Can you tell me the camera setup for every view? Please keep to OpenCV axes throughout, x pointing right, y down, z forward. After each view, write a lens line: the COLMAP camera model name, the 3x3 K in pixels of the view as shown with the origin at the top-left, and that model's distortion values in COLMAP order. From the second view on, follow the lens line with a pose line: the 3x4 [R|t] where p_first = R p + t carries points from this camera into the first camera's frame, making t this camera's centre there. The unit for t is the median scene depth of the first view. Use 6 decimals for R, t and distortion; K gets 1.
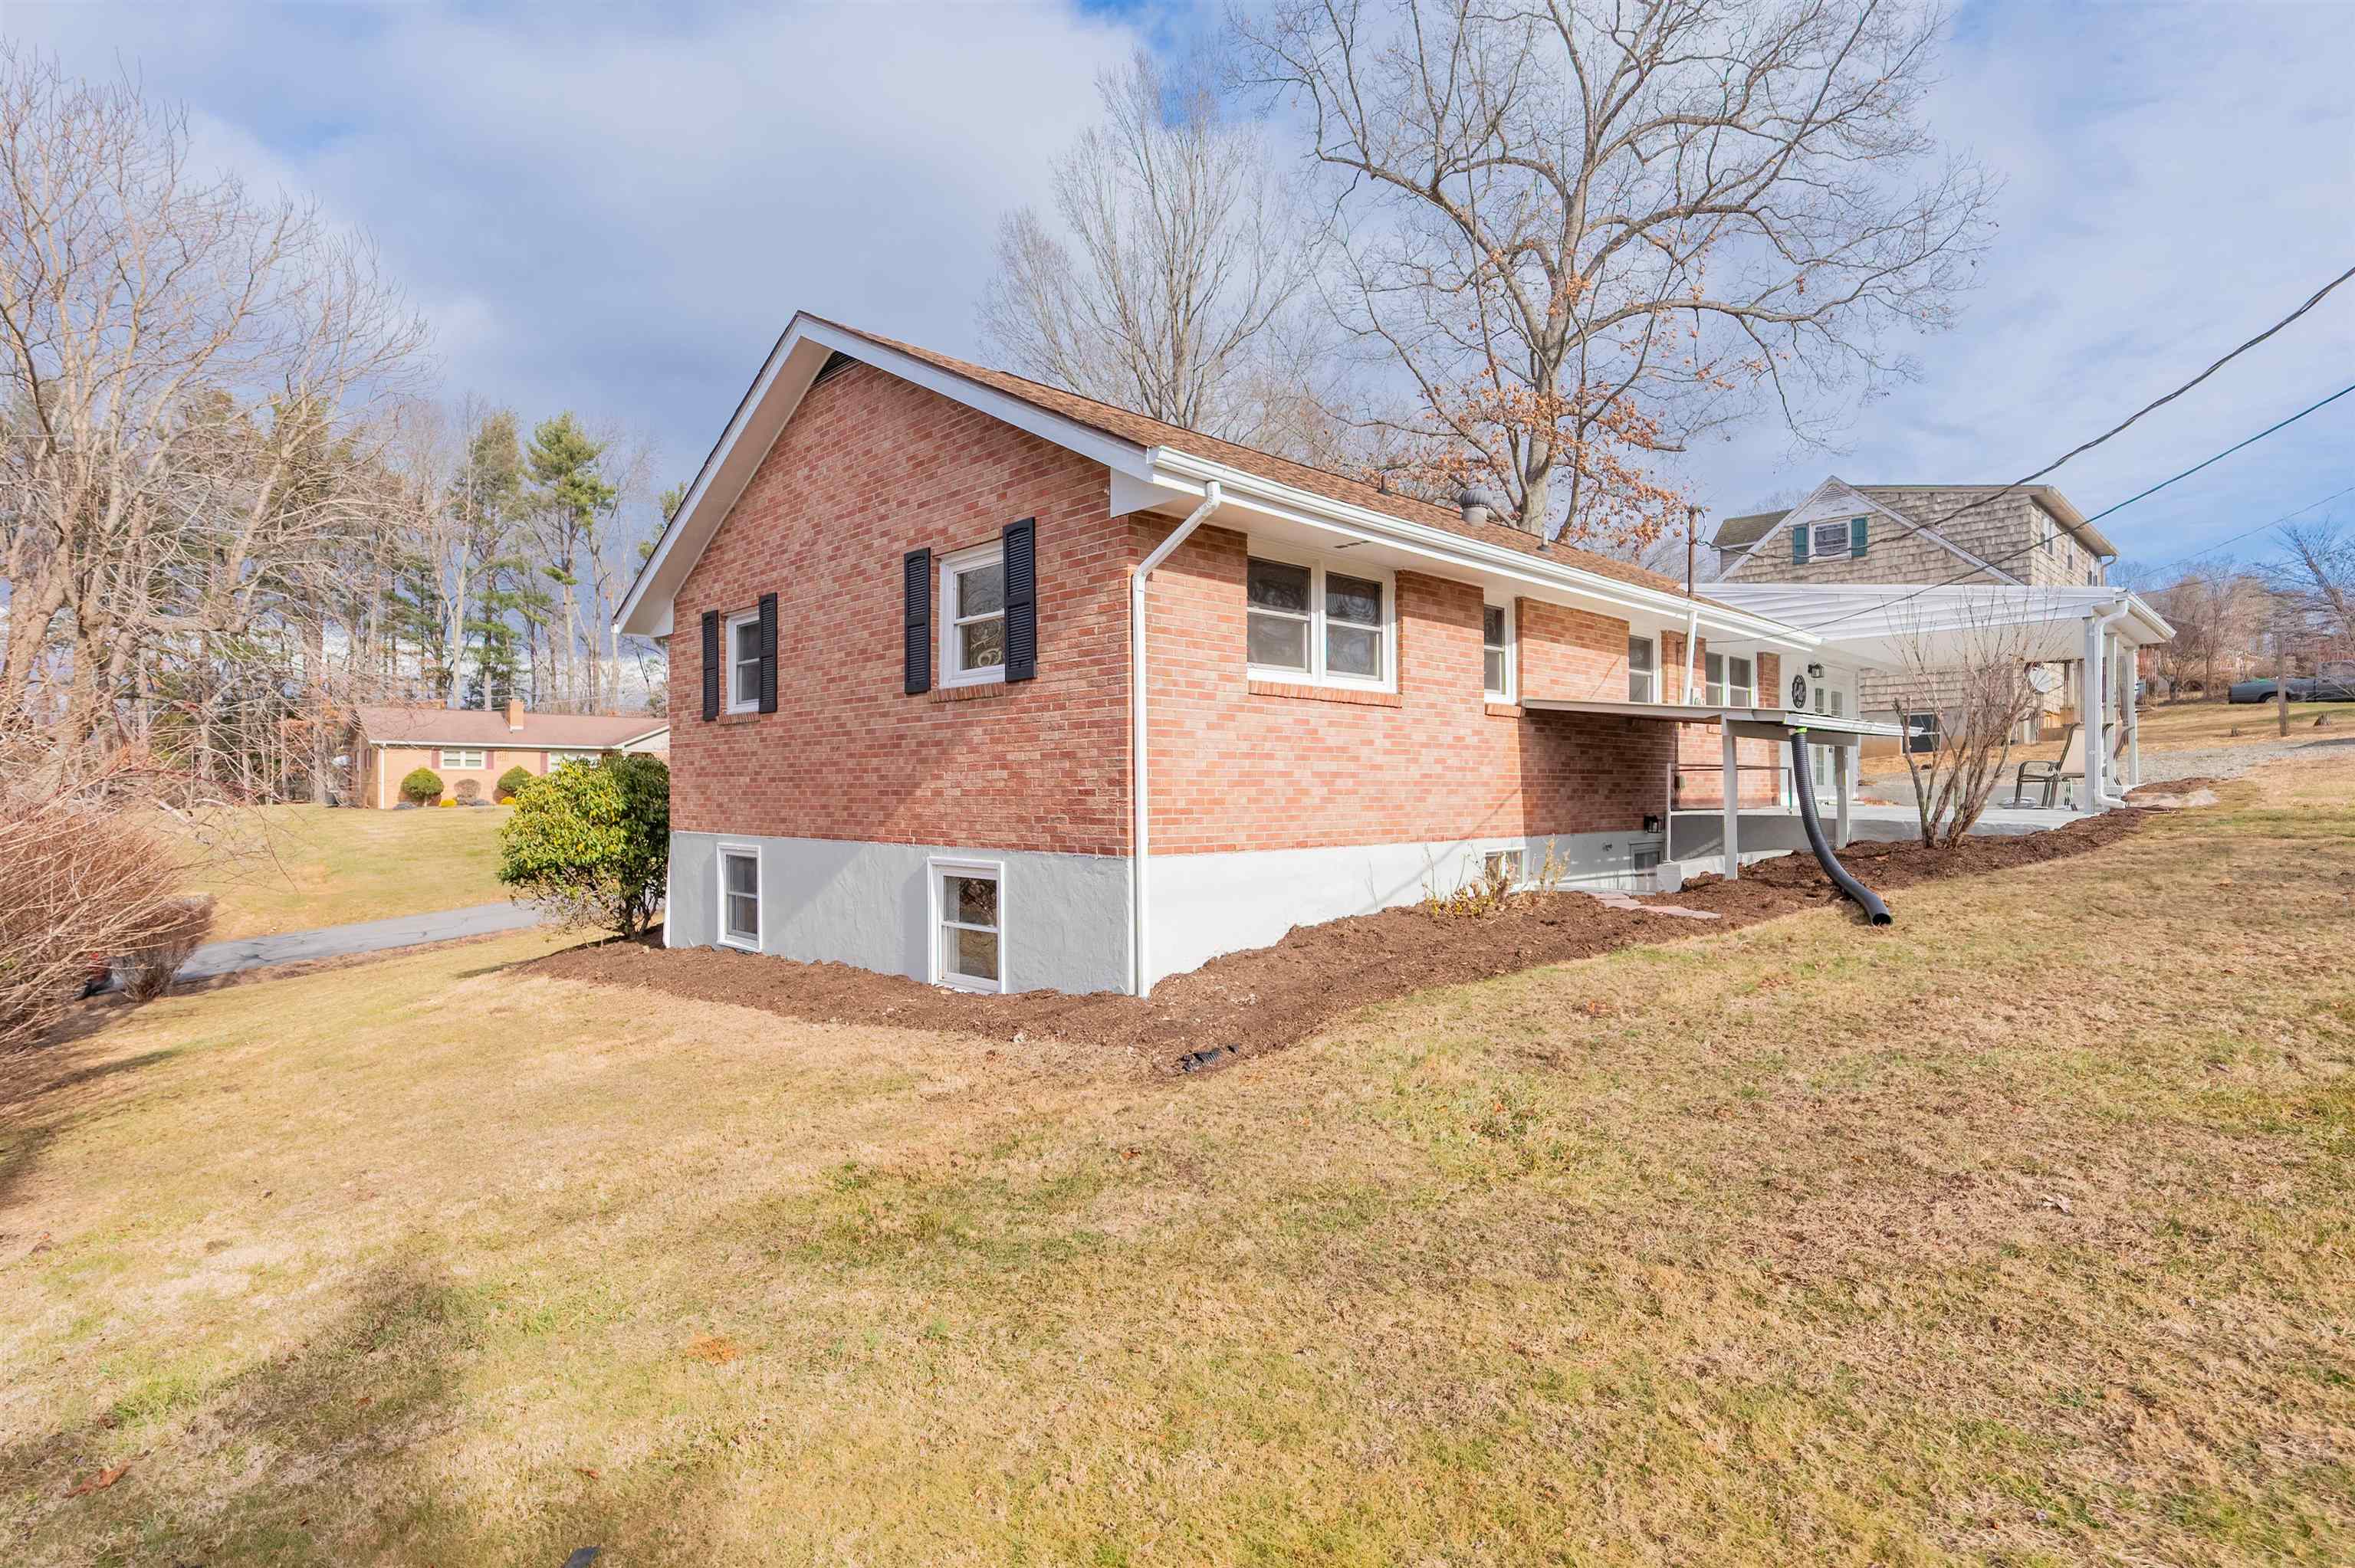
lens RADIAL K [[1159.7, 0, 1166.6], [0, 1159.7, 790.9], [0, 0, 1]] dist [-0.011408, -0.000725]
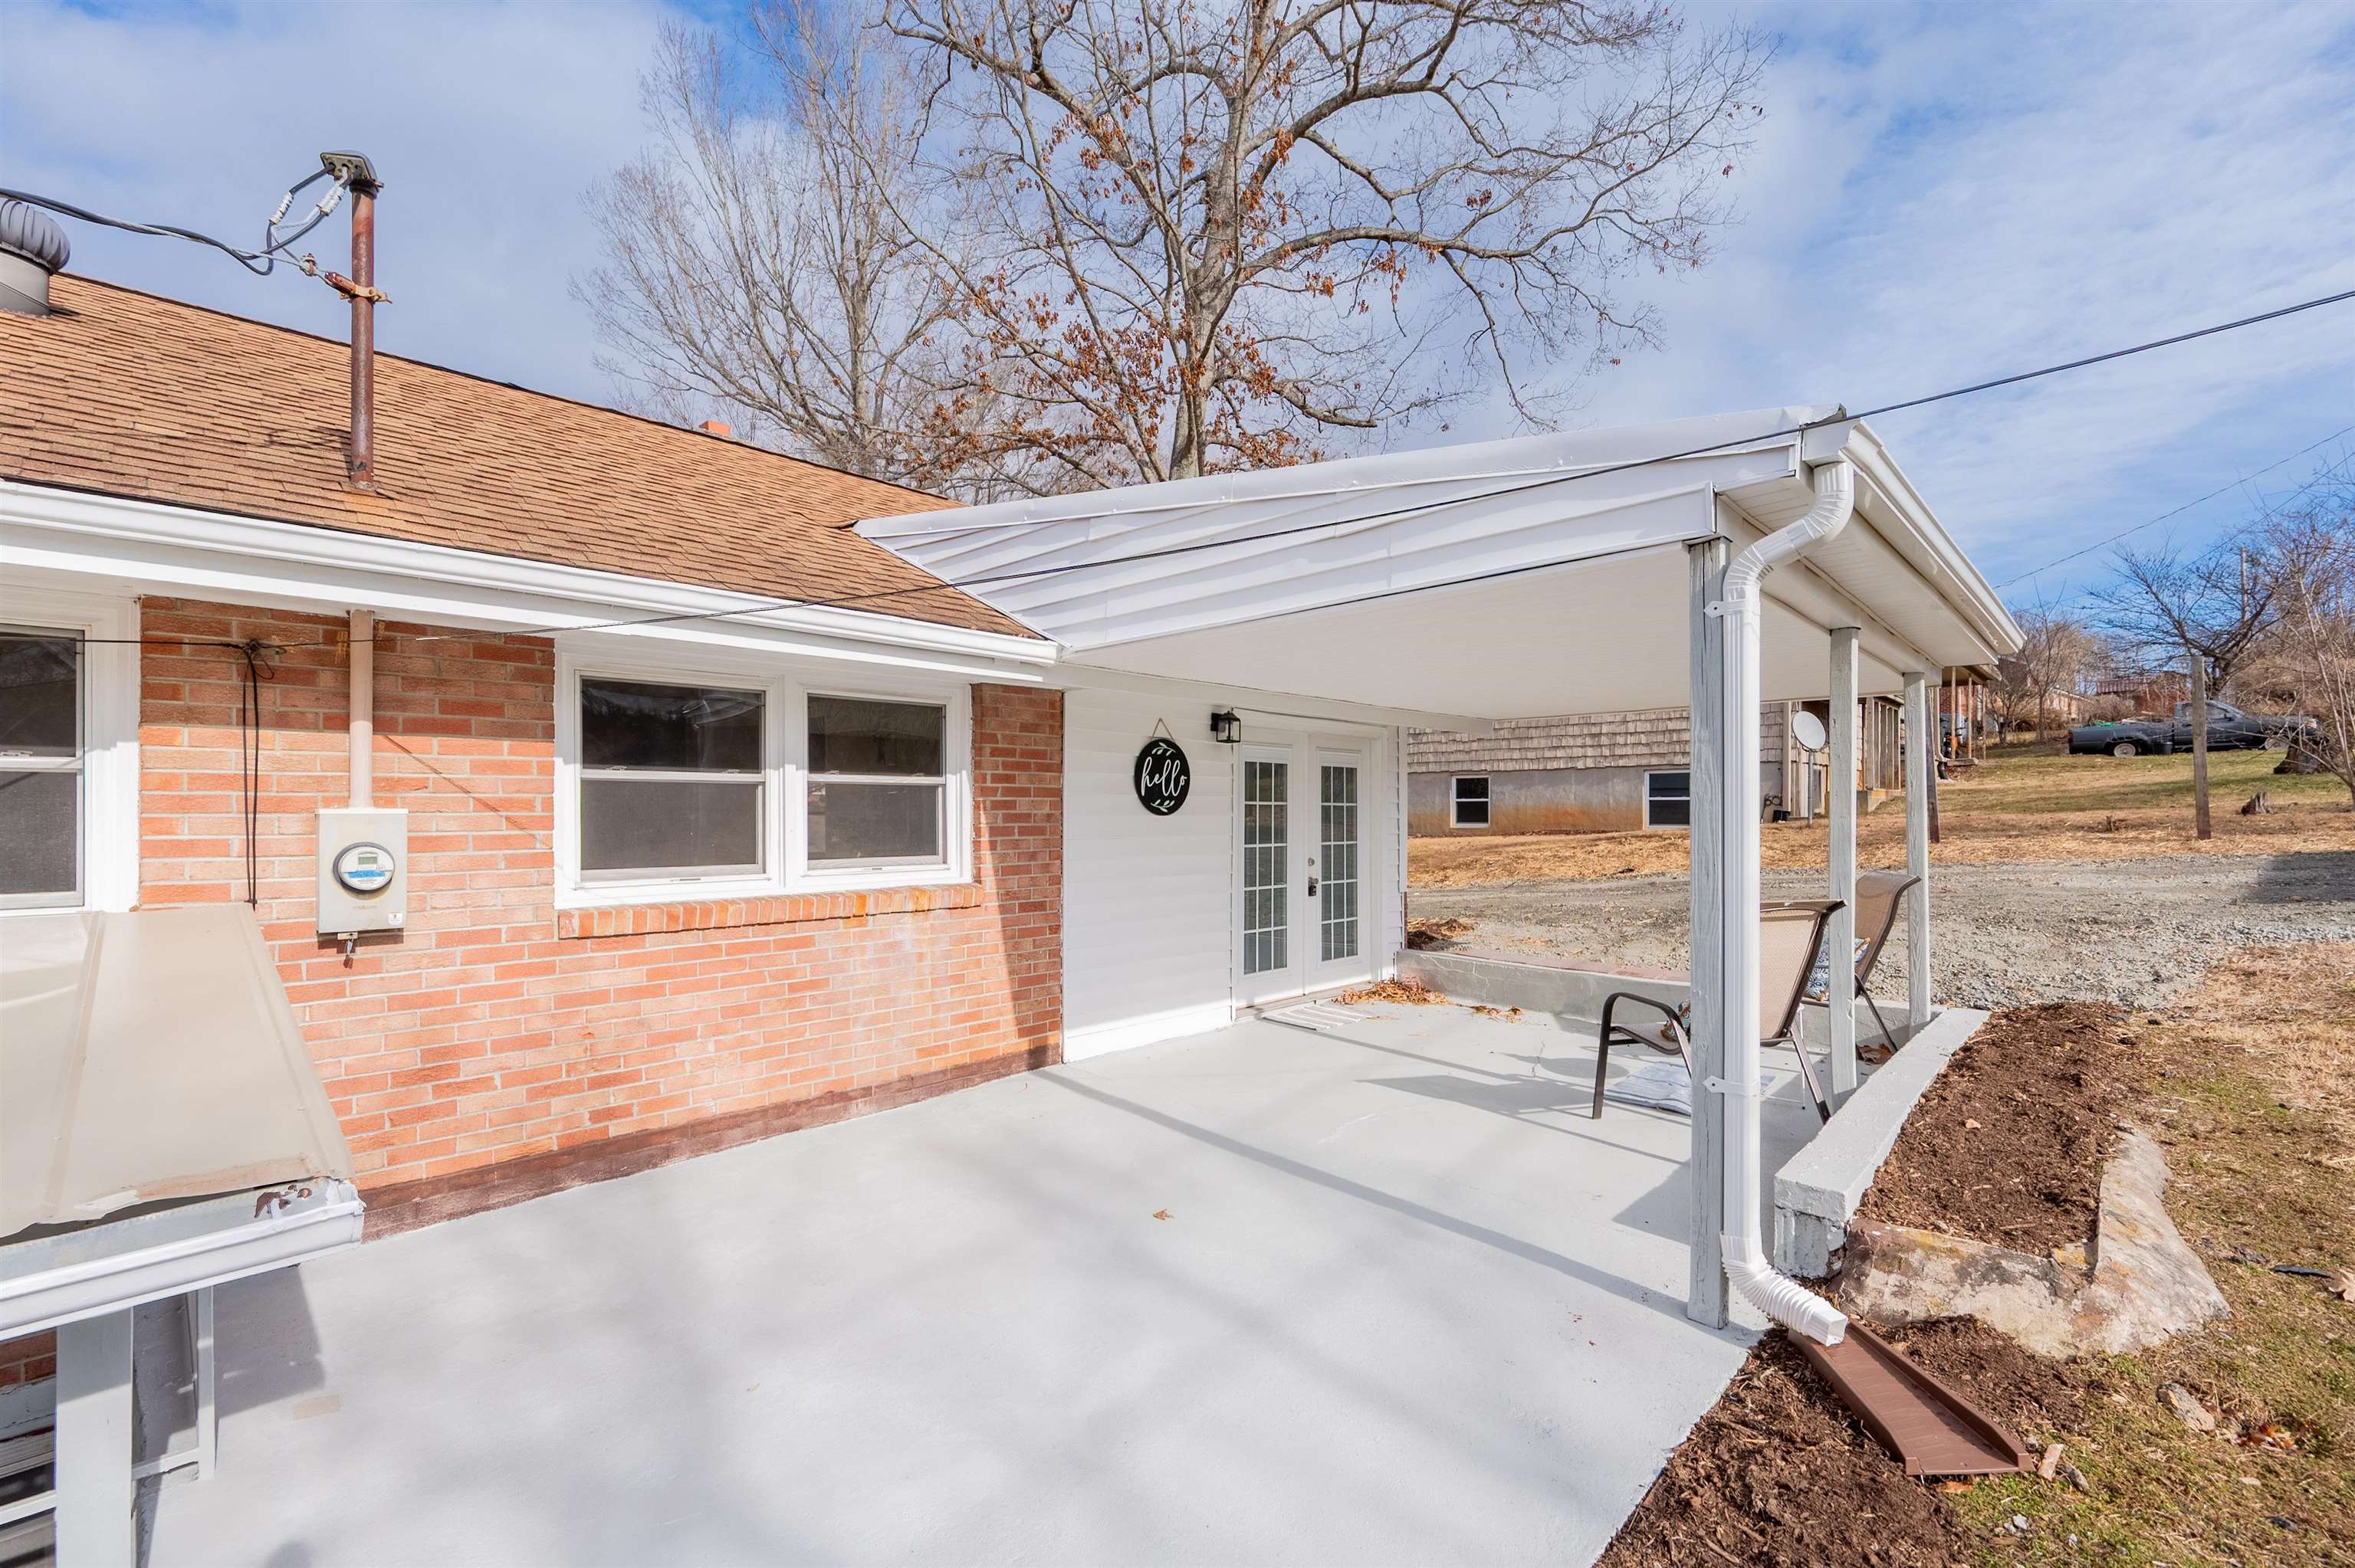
lens RADIAL K [[1008.8, 0, 1179.0], [0, 1008.8, 798.0], [0, 0, 1]] dist [0.000305, -0.000815]
pose [[0.999310, -0.000055, 0.037137, 0.693851], [0.000482, 0.999934, -0.011501, -0.094795], [-0.037134, 0.011511, 0.999244, 0.802878]]
